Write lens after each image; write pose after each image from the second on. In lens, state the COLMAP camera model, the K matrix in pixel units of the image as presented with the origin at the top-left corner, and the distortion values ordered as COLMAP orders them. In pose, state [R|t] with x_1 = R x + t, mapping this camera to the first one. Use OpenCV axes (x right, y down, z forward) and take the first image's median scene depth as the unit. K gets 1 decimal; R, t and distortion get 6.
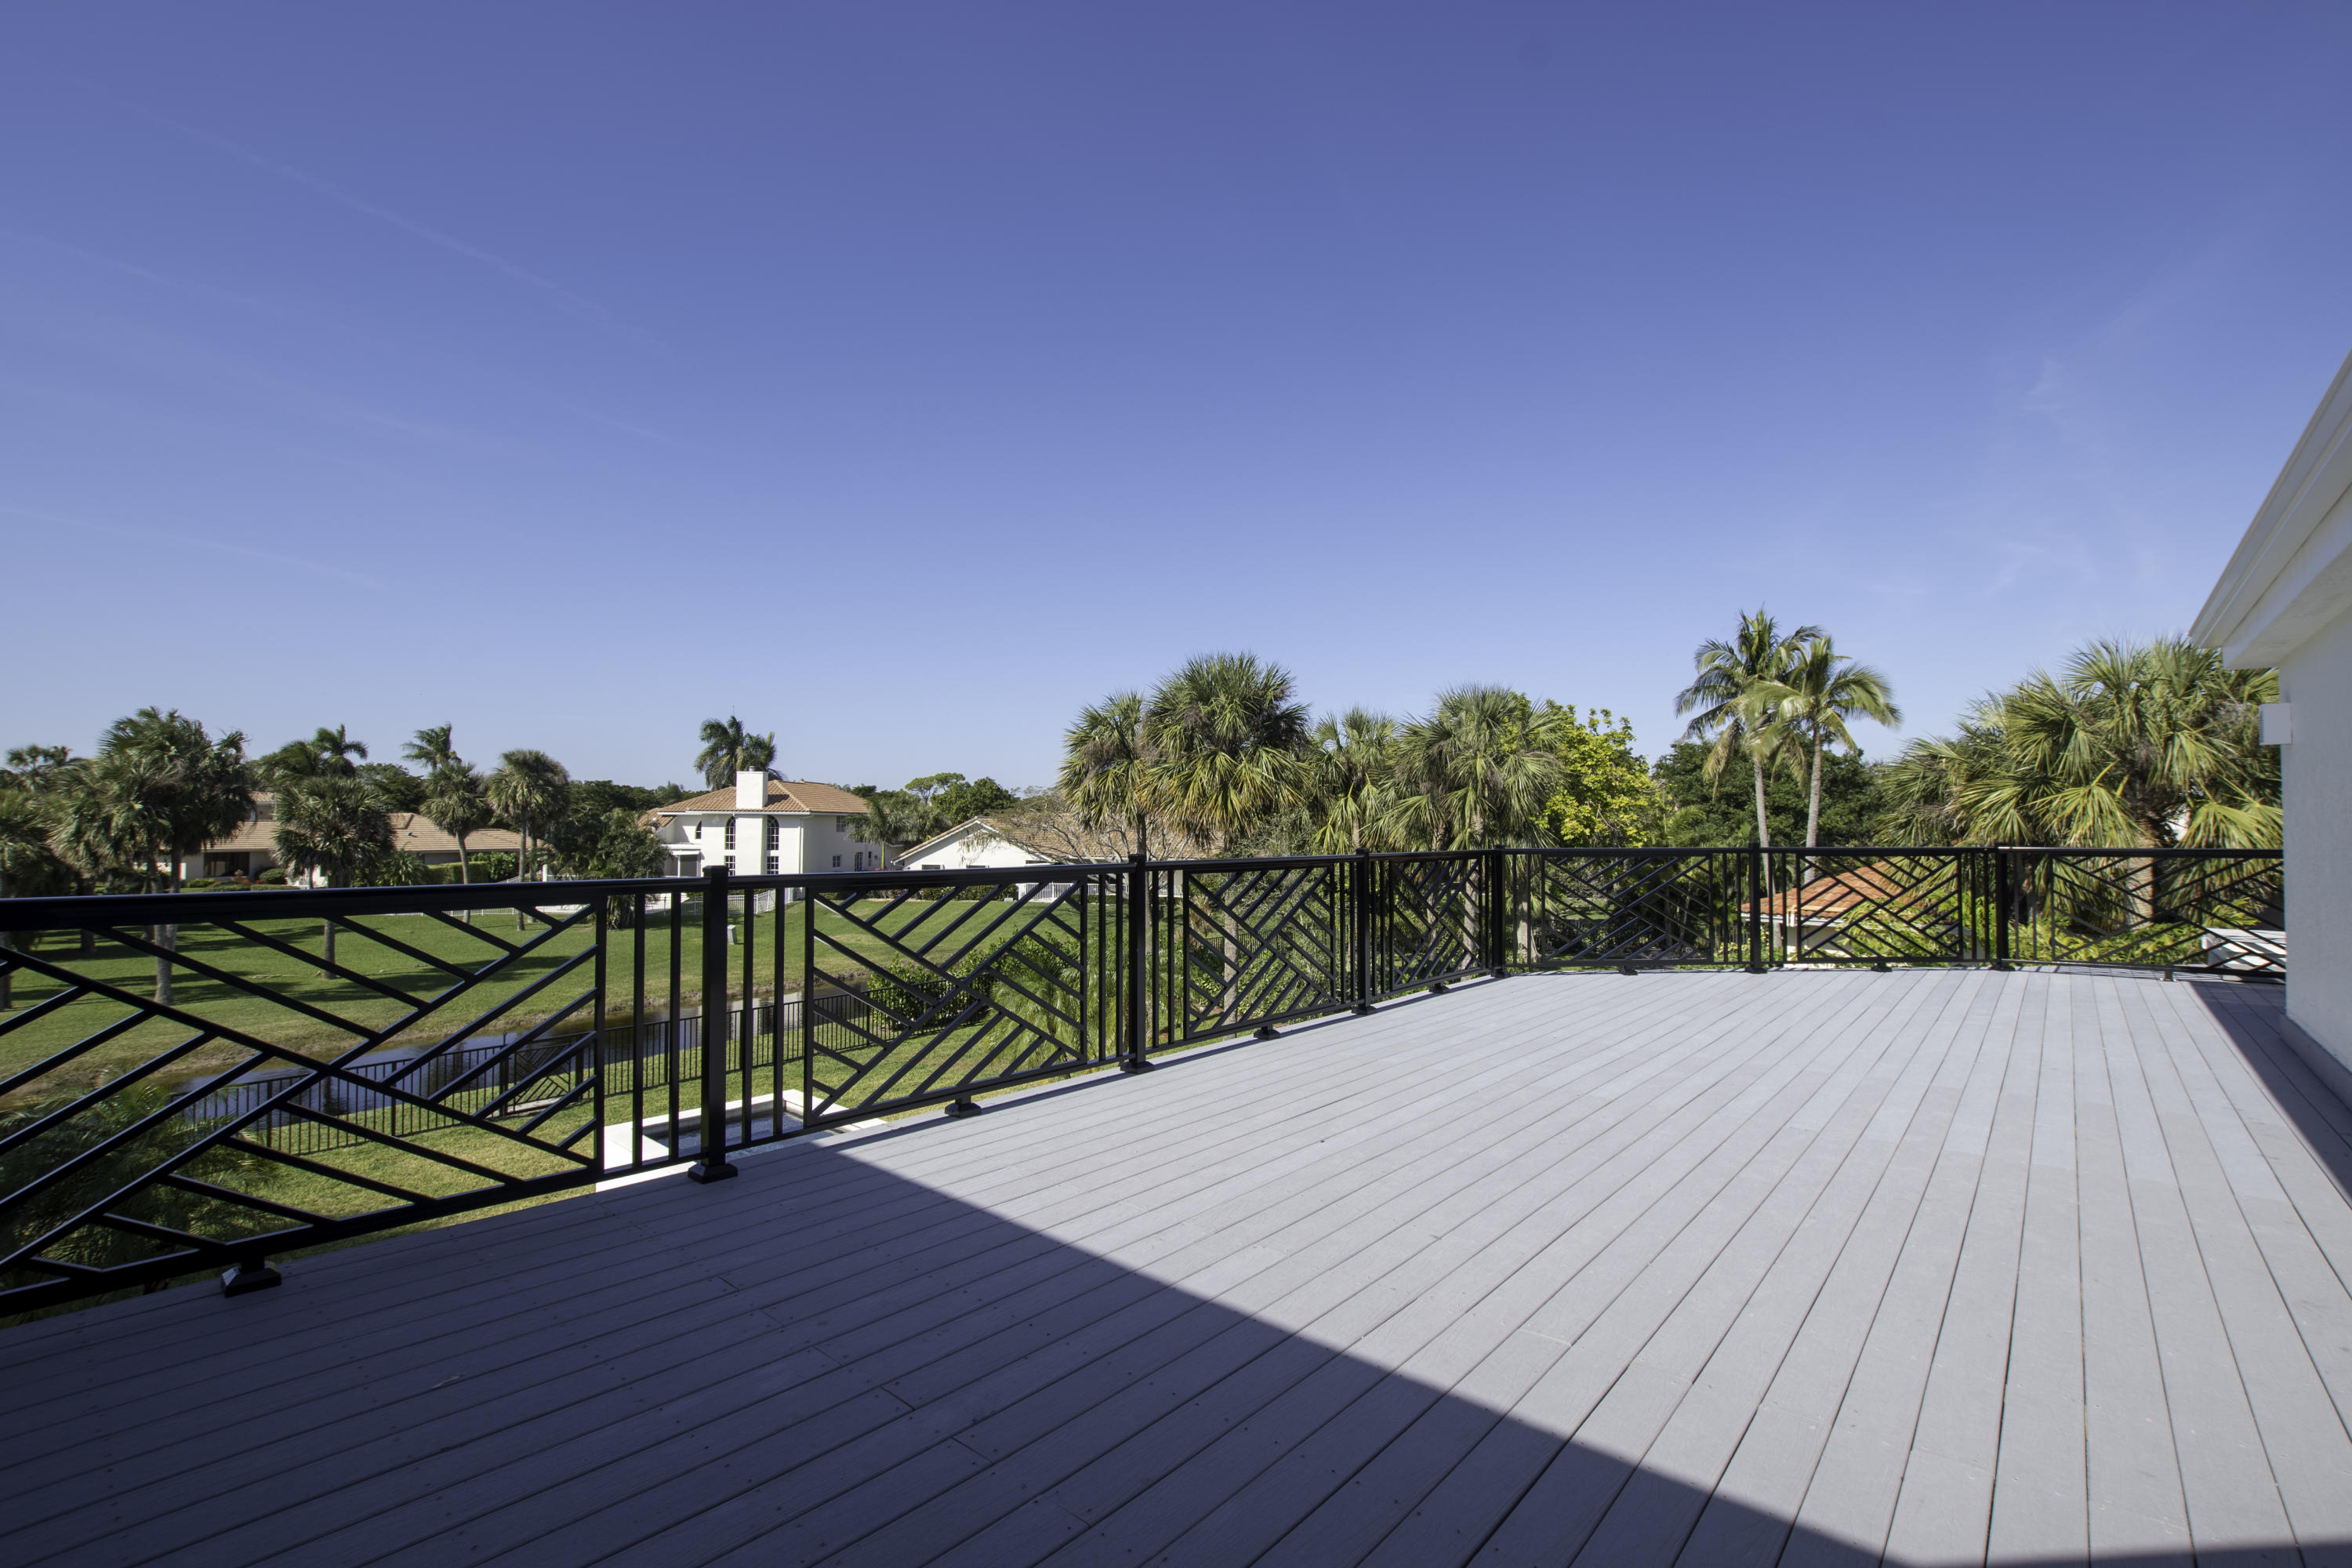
lens RADIAL K [[1030.8, 0, 1175.1], [0, 1030.8, 787.0], [0, 0, 1]] dist [-0.027109, 0.001536]
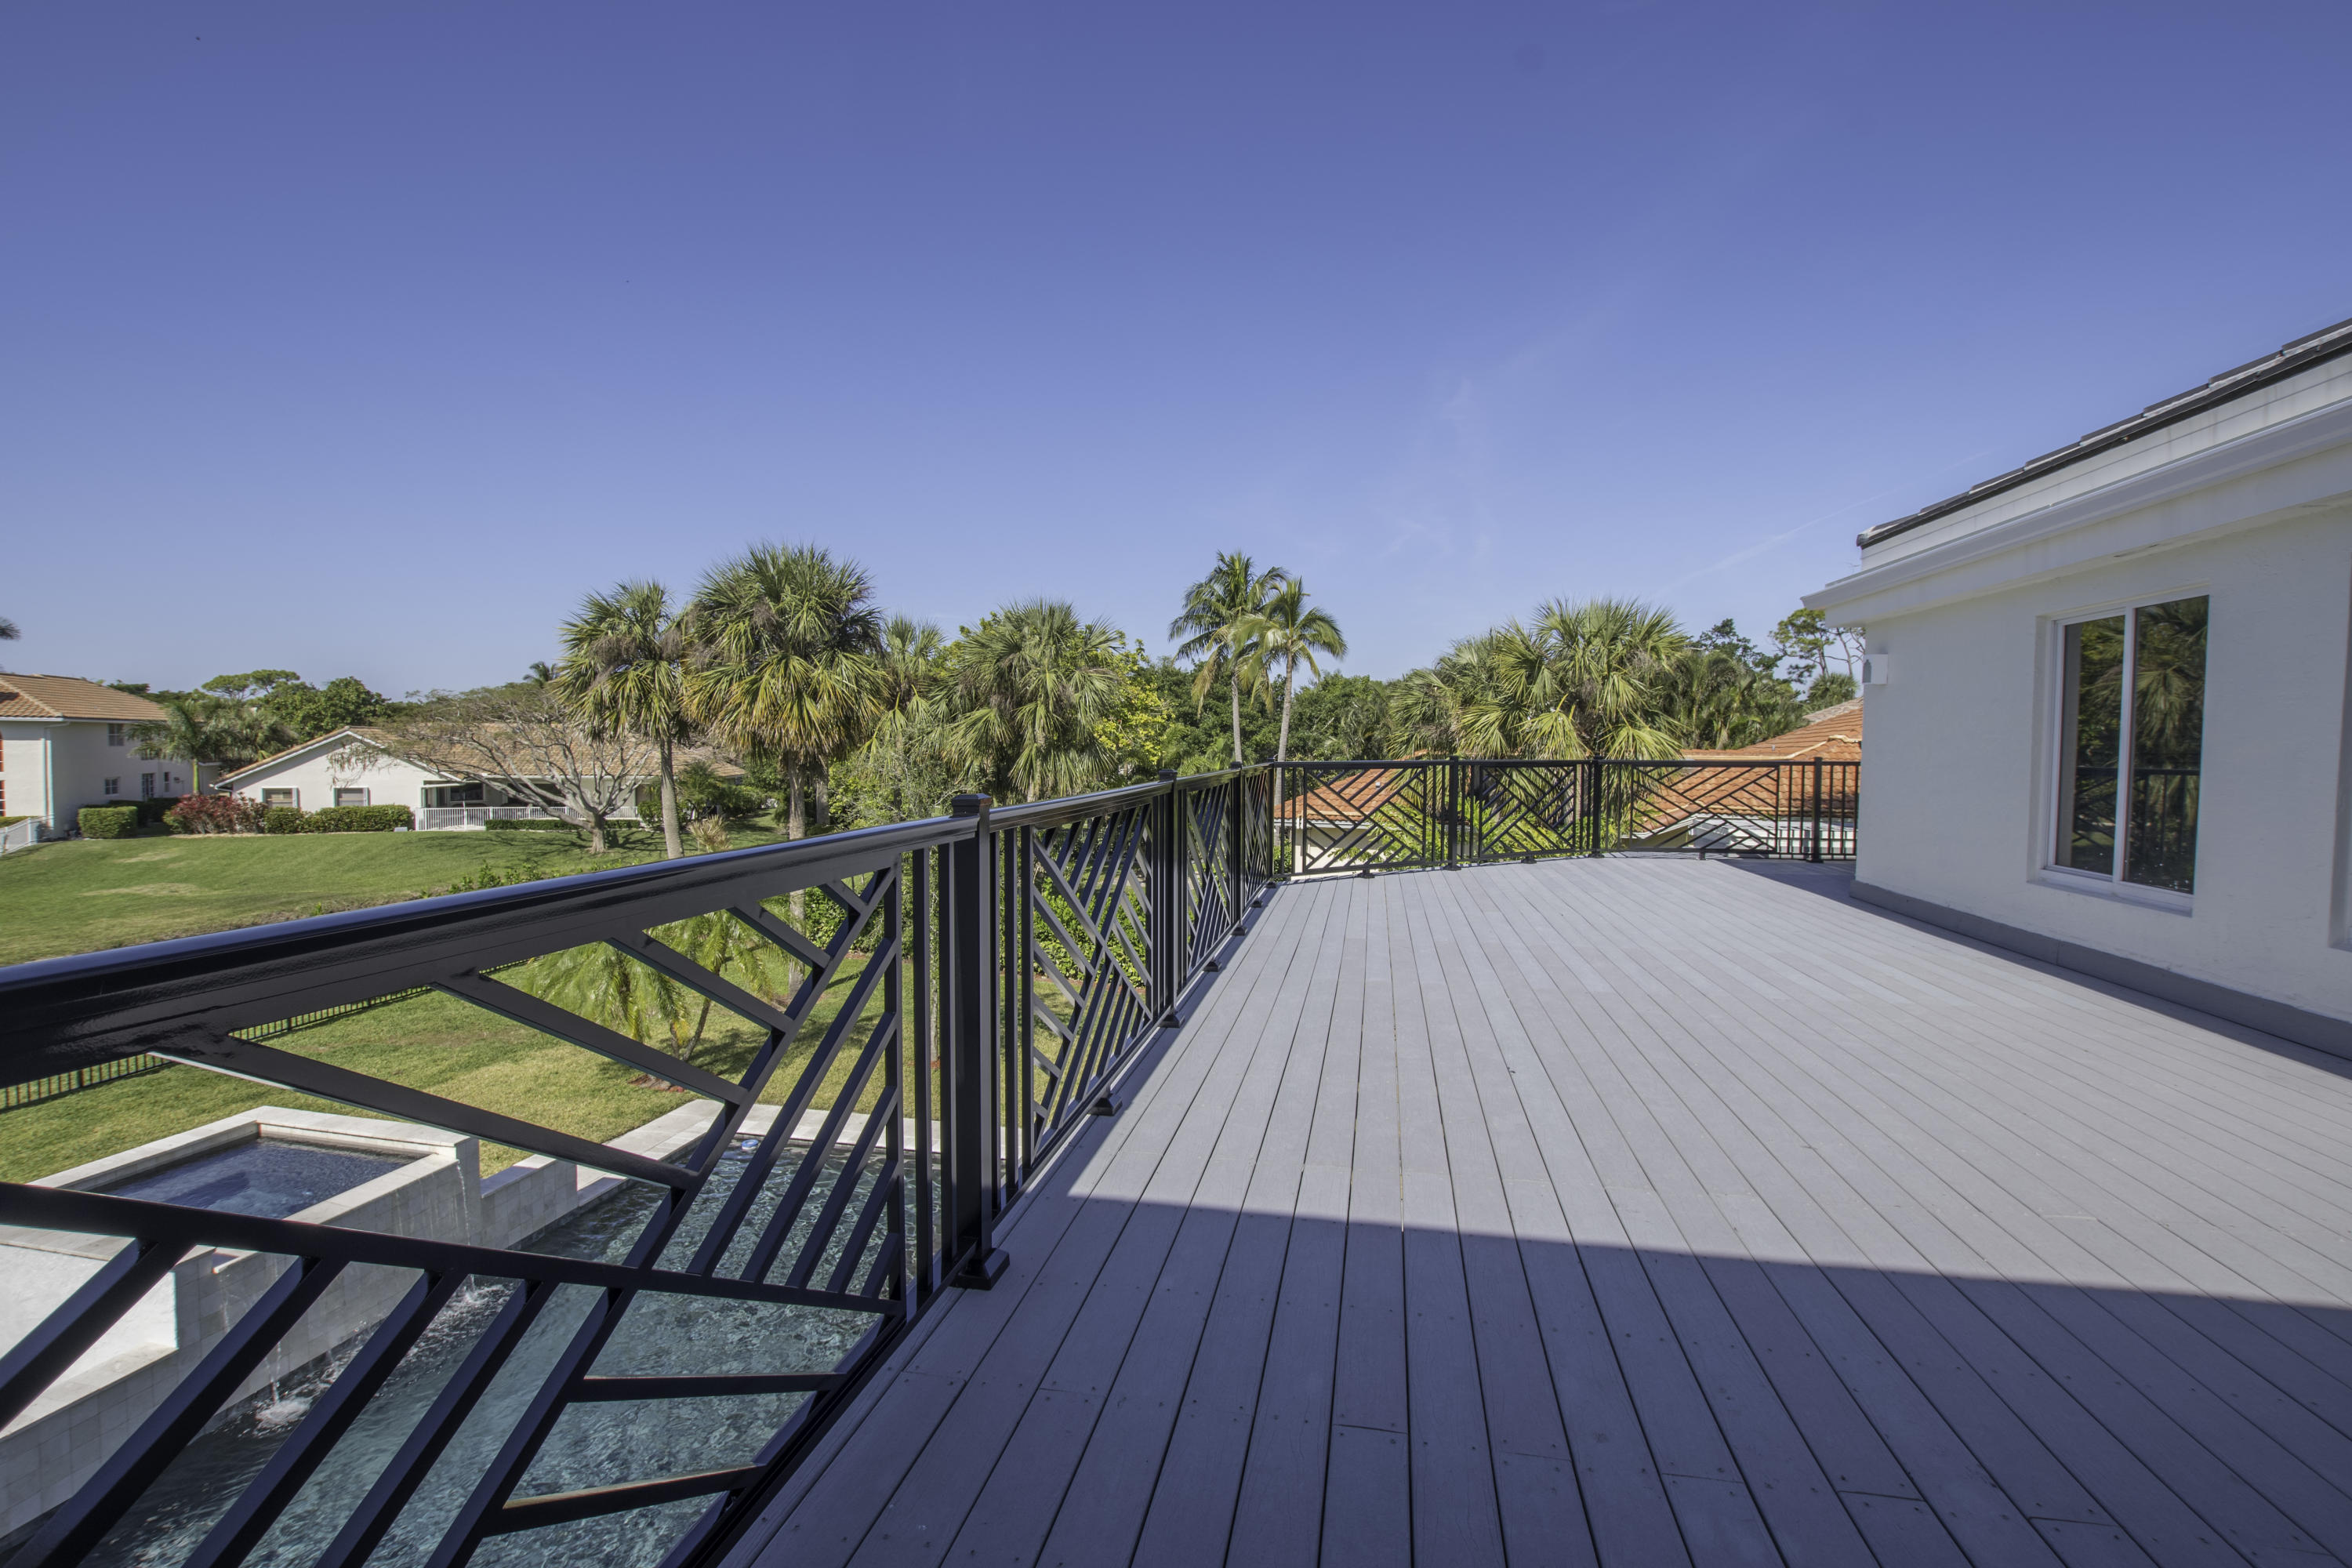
lens RADIAL K [[1030.8, 0, 1171.8], [0, 1030.8, 782.3], [0, 0, 1]] dist [-0.027109, 0.001536]
pose [[0.871001, -0.015688, 0.491030, -0.094228], [-0.022834, 0.997117, 0.072360, 0.002934], [-0.490750, -0.074237, 0.868132, 0.056754]]
